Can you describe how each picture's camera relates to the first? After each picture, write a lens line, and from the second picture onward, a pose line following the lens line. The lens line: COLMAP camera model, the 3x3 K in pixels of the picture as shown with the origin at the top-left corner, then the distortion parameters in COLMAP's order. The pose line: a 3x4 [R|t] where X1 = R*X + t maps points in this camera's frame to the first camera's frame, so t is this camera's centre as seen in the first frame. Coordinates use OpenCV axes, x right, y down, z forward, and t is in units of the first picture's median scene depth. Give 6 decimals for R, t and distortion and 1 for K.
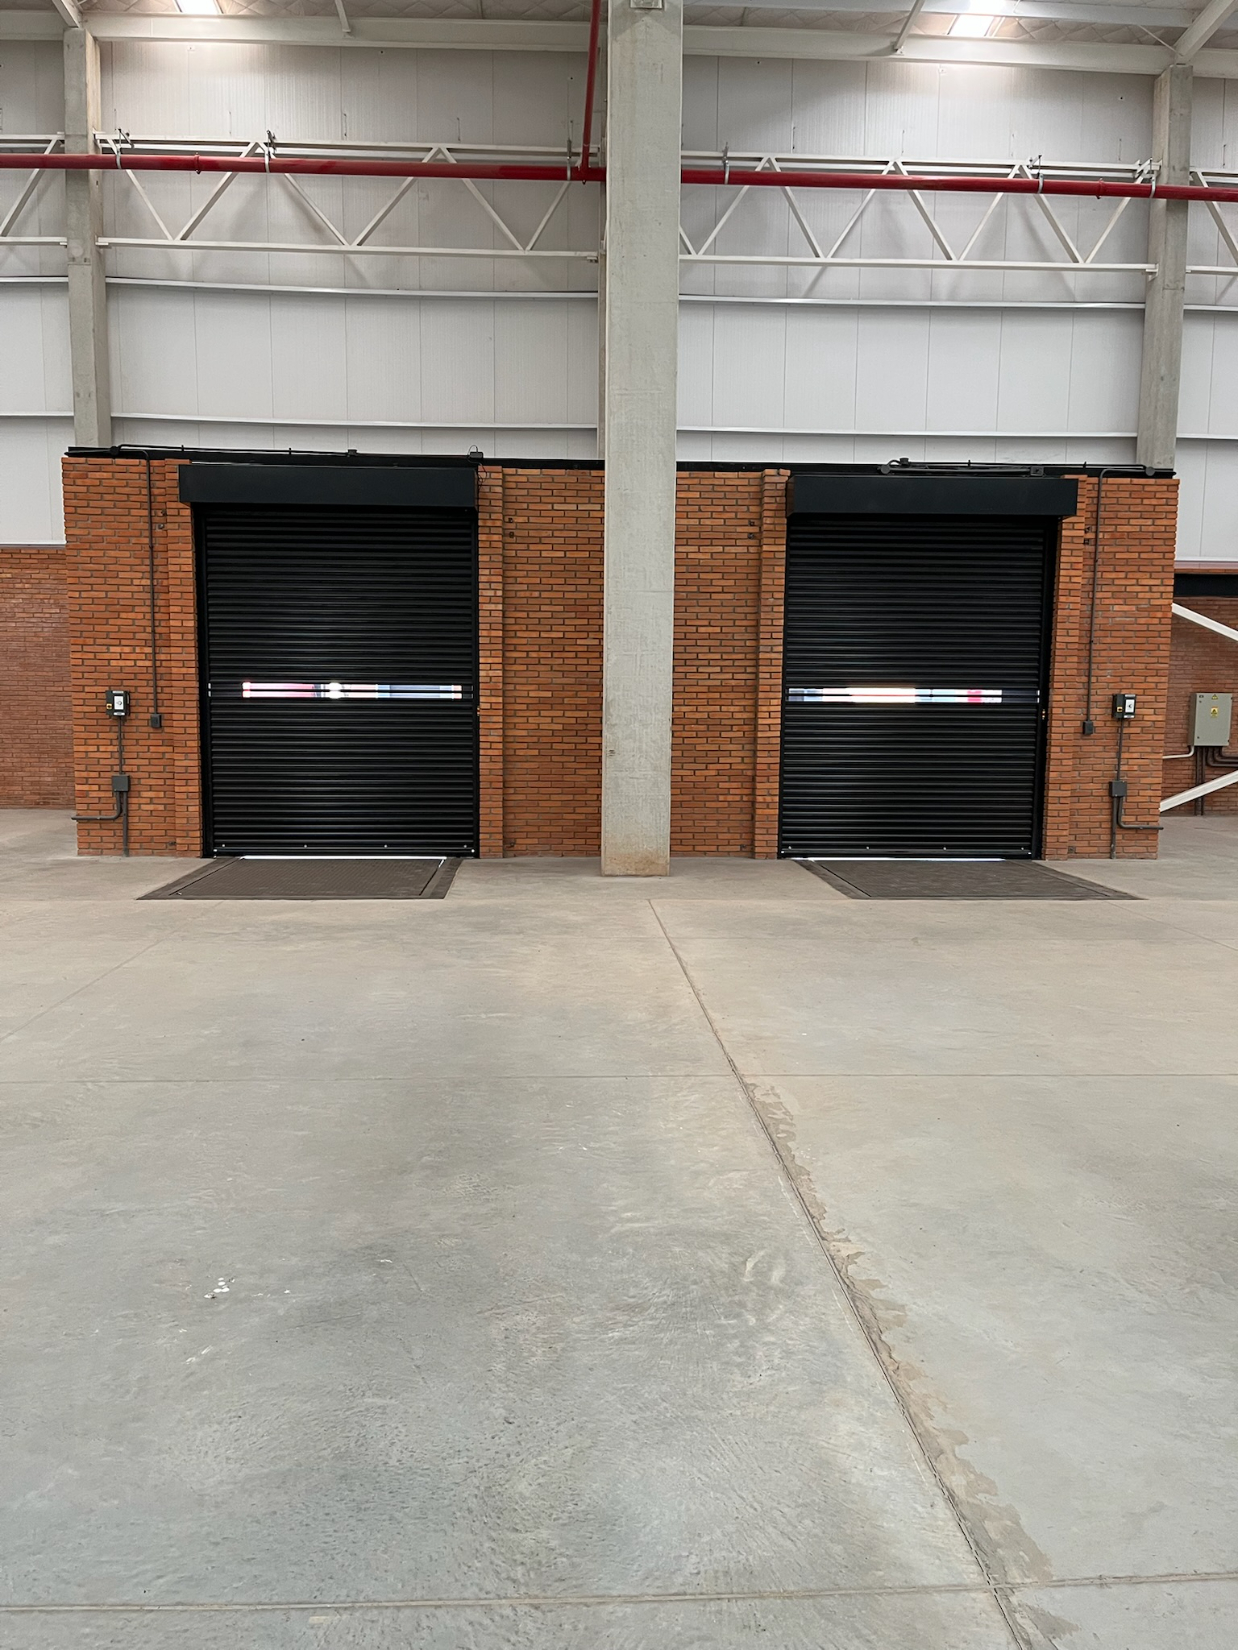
lens RADIAL K [[1258.0, 0, 610.4], [0, 1258.0, 822.9], [0, 0, 1]] dist [0.061148, -0.079971]
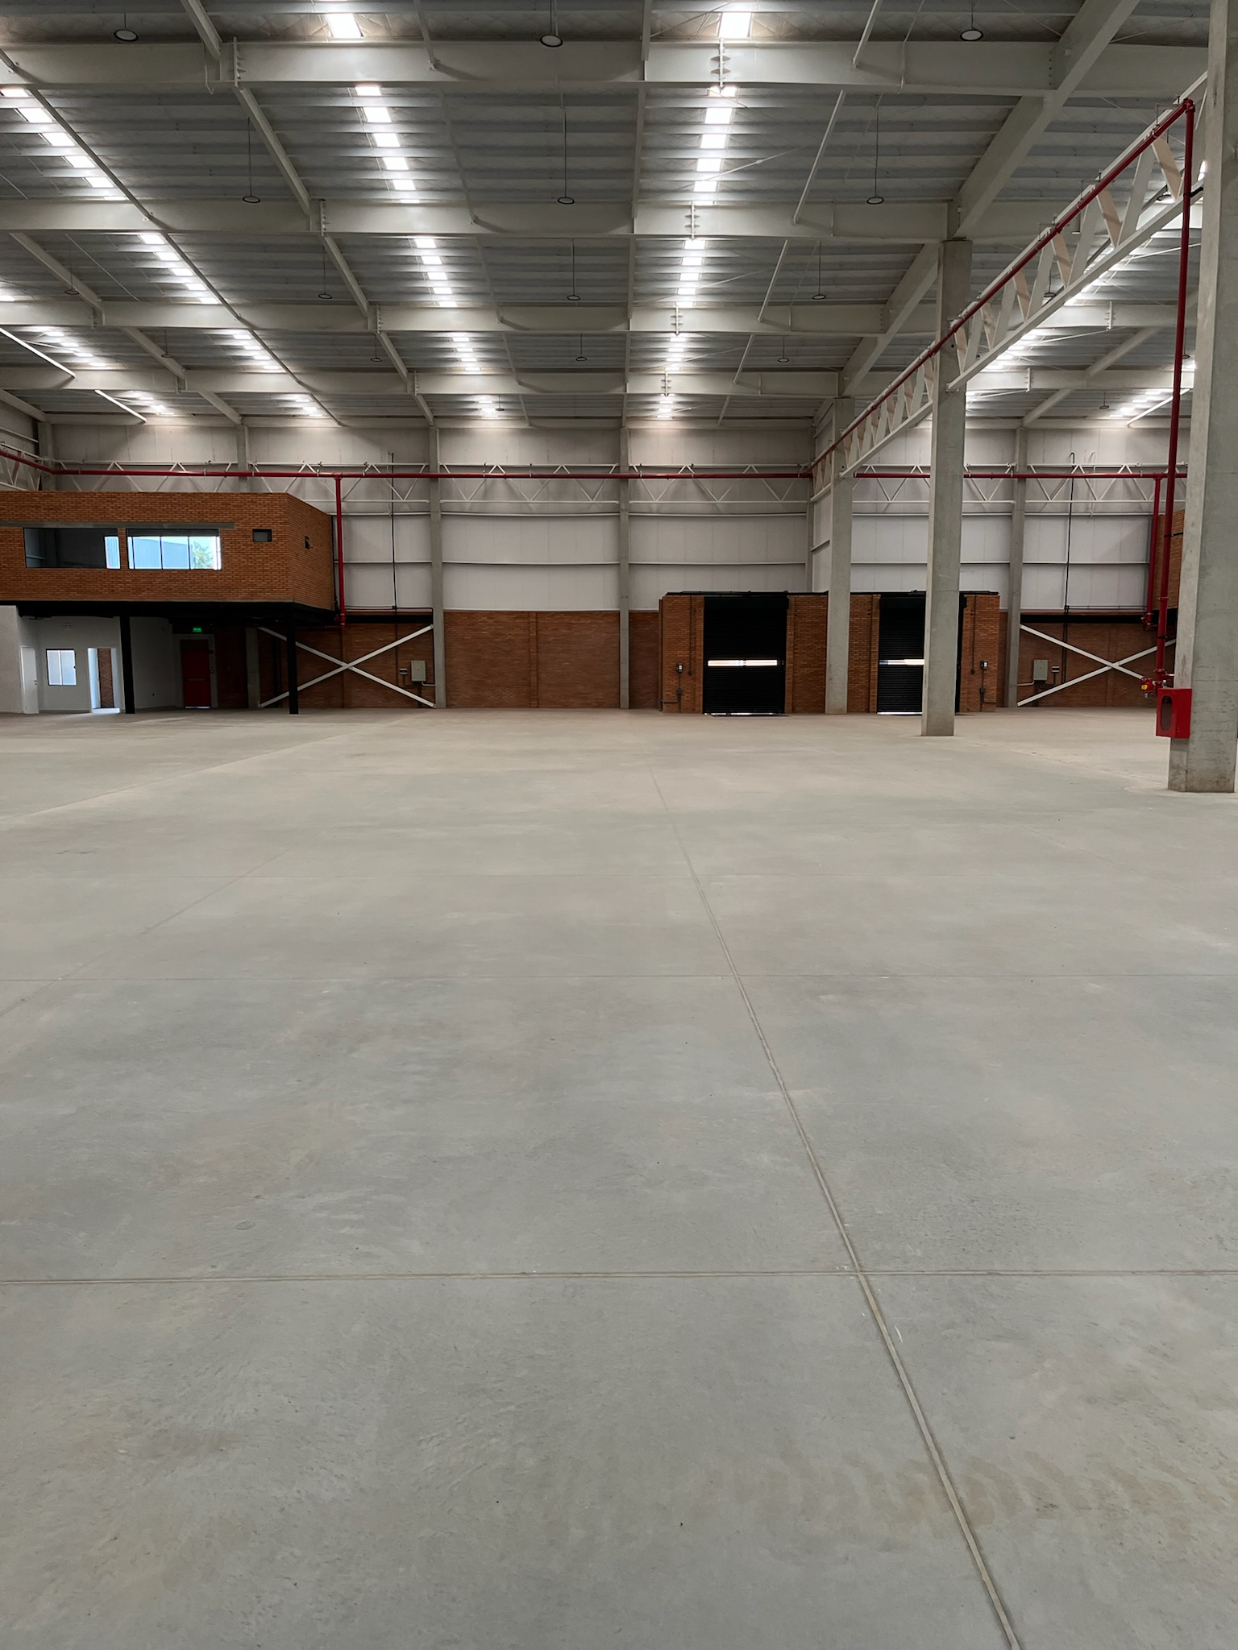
lens RADIAL K [[1258.0, 0, 630.7], [0, 1258.0, 836.3], [0, 0, 1]] dist [0.061148, -0.079971]
pose [[0.999343, -0.005297, -0.035868, -0.387429], [0.006605, 0.999314, 0.036430, 0.224194], [0.035650, -0.036643, 0.998692, -2.294094]]
